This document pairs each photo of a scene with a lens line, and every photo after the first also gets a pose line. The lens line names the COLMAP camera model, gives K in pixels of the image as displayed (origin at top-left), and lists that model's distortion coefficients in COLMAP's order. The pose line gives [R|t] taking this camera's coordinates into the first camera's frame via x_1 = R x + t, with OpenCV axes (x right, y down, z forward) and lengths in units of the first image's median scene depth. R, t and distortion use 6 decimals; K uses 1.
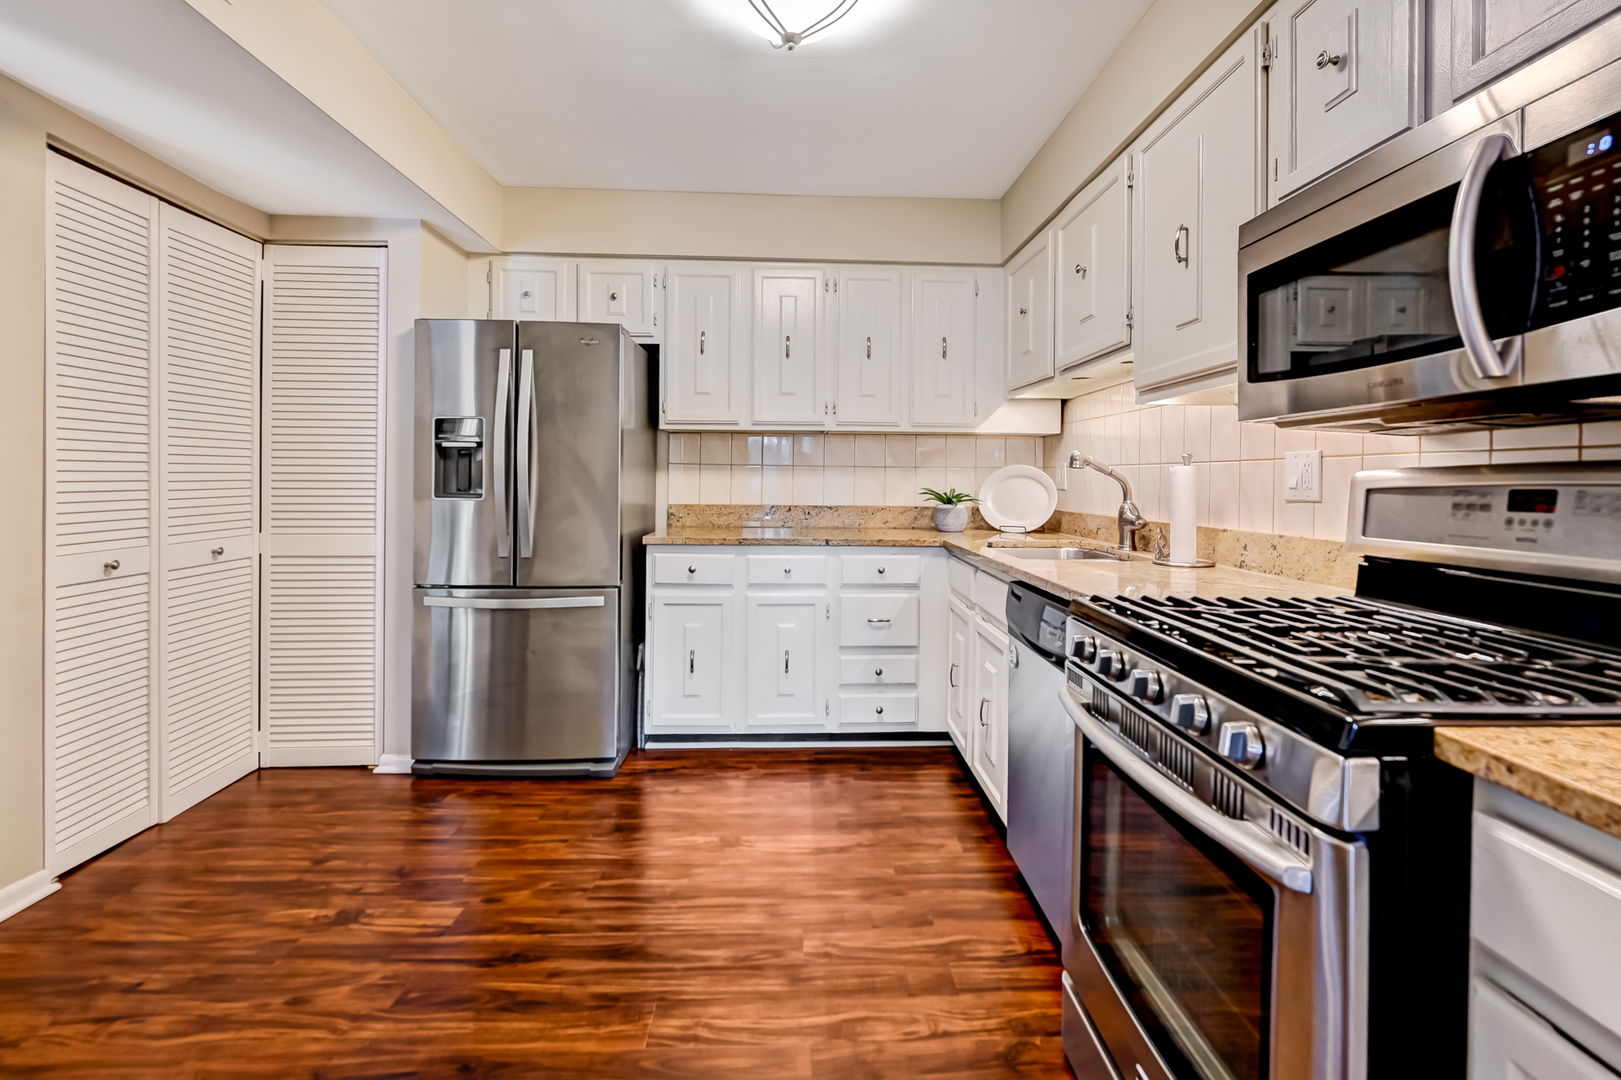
lens RADIAL K [[753.2, 0, 834.7], [0, 753.2, 477.3], [0, 0, 1]] dist [0.000822, 0.000044]
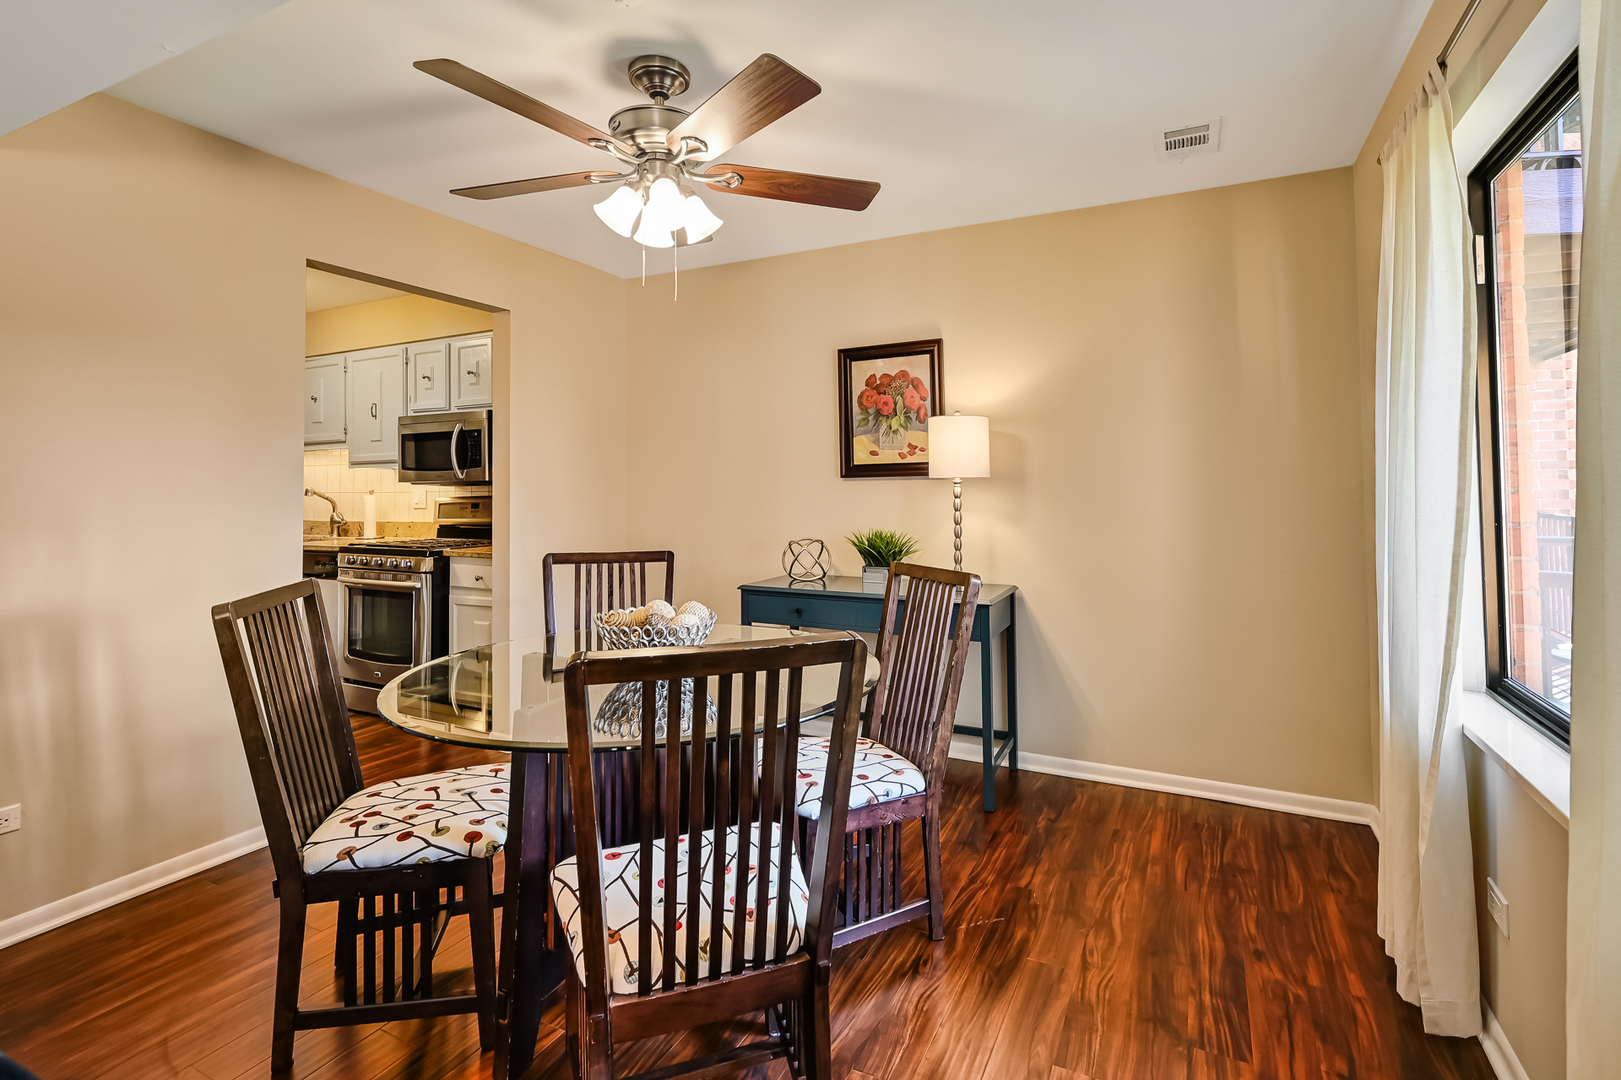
lens RADIAL K [[694.1, 0, 811.9], [0, 694.1, 497.0], [0, 0, 1]] dist [0.000675, 0.000038]
pose [[0.488687, -0.010068, 0.872401, -1.061589], [0.005832, 0.999949, 0.008273, -0.028384], [-0.872440, 0.001045, 0.488721, -1.768804]]
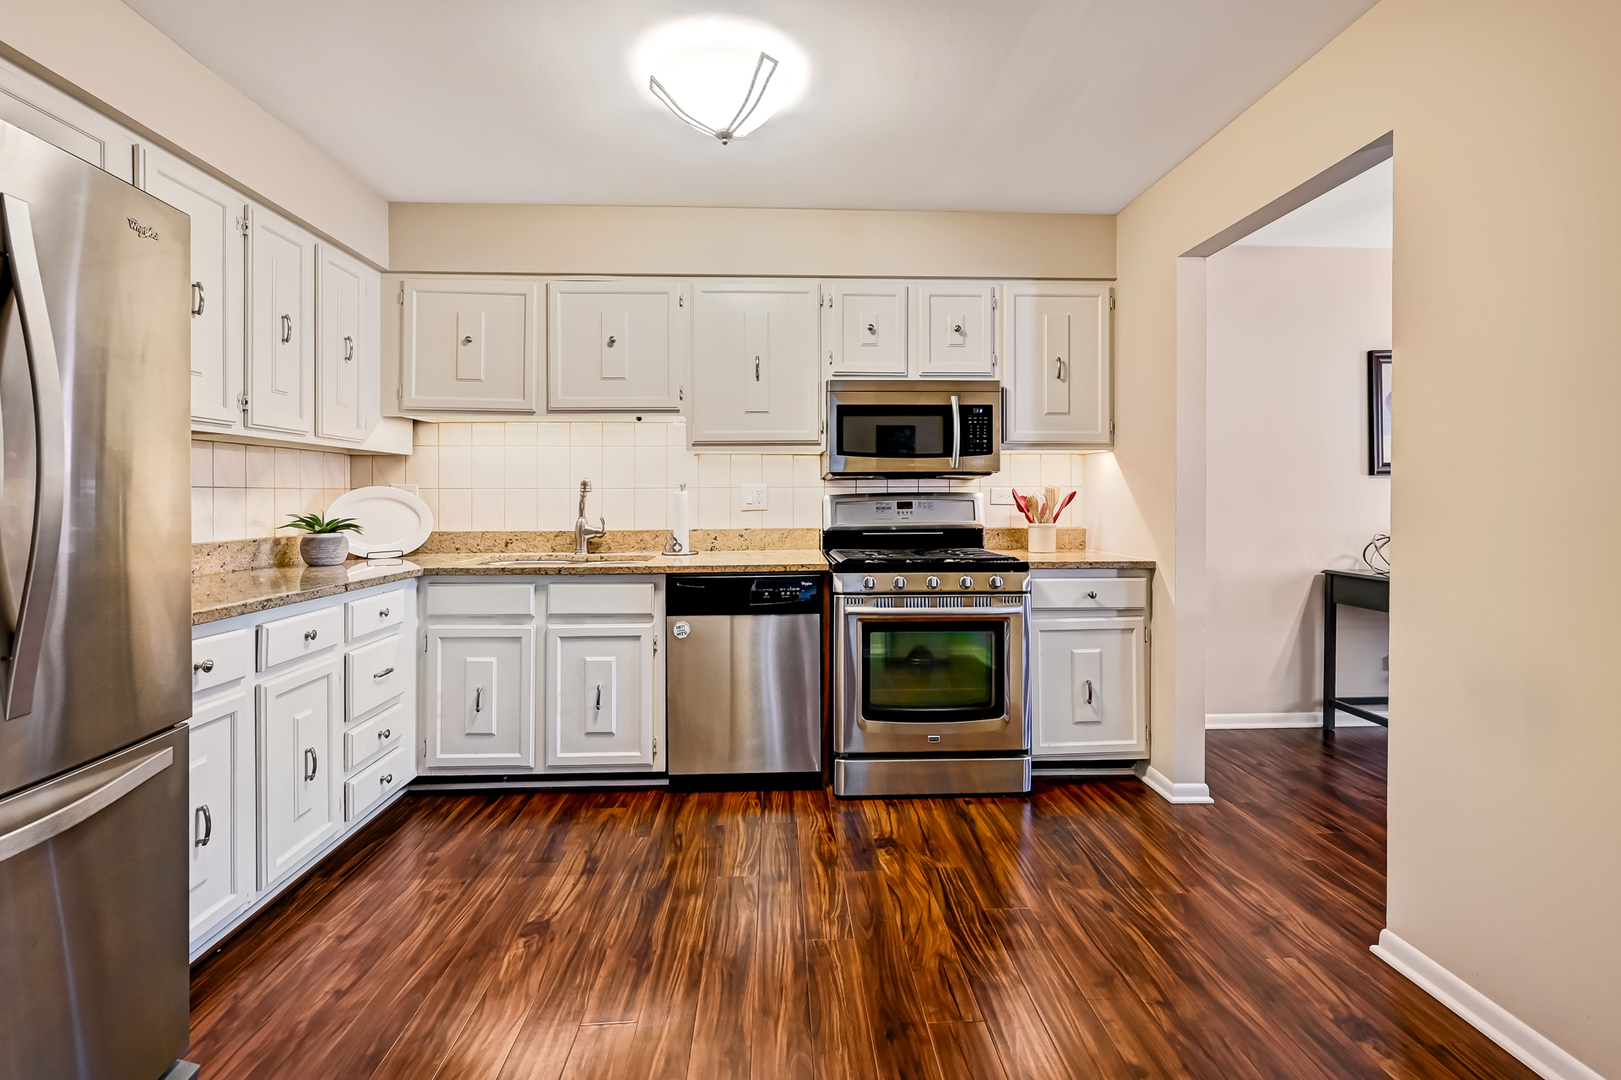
lens RADIAL K [[692.2, 0, 814.4], [0, 692.2, 499.7], [0, 0, 1]] dist [0.000413, 0.000073]
pose [[0.000997, -0.013224, 0.999912, -1.411666], [0.002771, 0.999909, 0.013221, -0.022139], [-0.999996, 0.002757, 0.001033, 1.039968]]
